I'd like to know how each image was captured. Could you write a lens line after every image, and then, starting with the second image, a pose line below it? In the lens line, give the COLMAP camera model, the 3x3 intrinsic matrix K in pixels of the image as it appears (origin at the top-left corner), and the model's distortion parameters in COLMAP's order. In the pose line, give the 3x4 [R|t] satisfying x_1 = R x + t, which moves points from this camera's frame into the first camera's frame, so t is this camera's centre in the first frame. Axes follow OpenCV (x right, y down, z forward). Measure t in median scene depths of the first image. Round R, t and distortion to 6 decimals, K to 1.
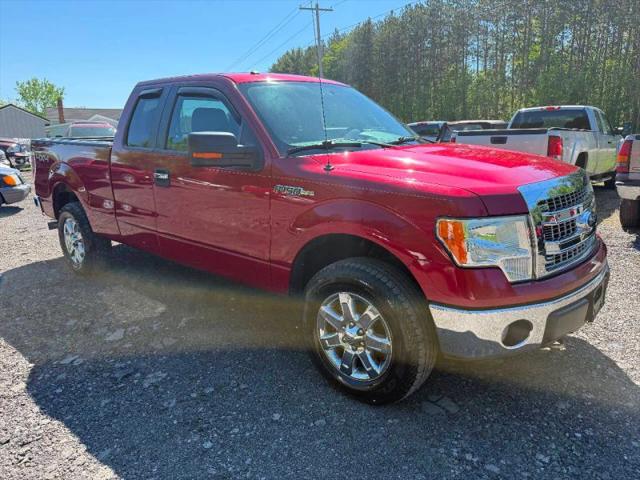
lens RADIAL K [[458.8, 0, 325.1], [0, 458.8, 244.0], [0, 0, 1]] dist [0.022181, -0.034107]
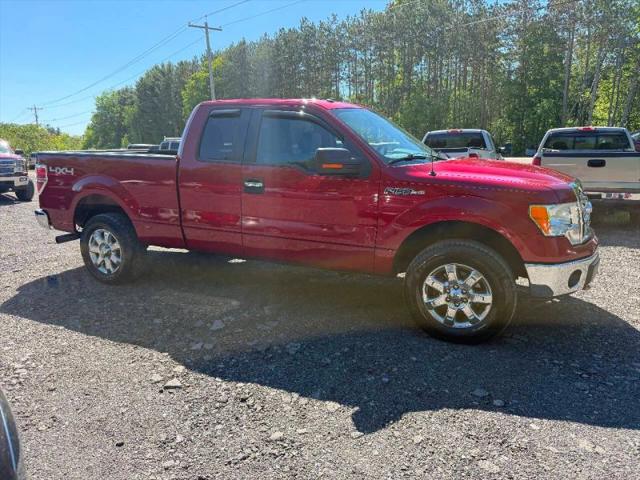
lens RADIAL K [[458.8, 0, 325.1], [0, 458.8, 244.0], [0, 0, 1]] dist [0.022181, -0.034107]
pose [[0.960684, -0.045754, 0.273849, -0.316889], [0.055570, 0.998057, -0.028192, 0.029114], [-0.272027, 0.042301, 0.961359, -0.101972]]
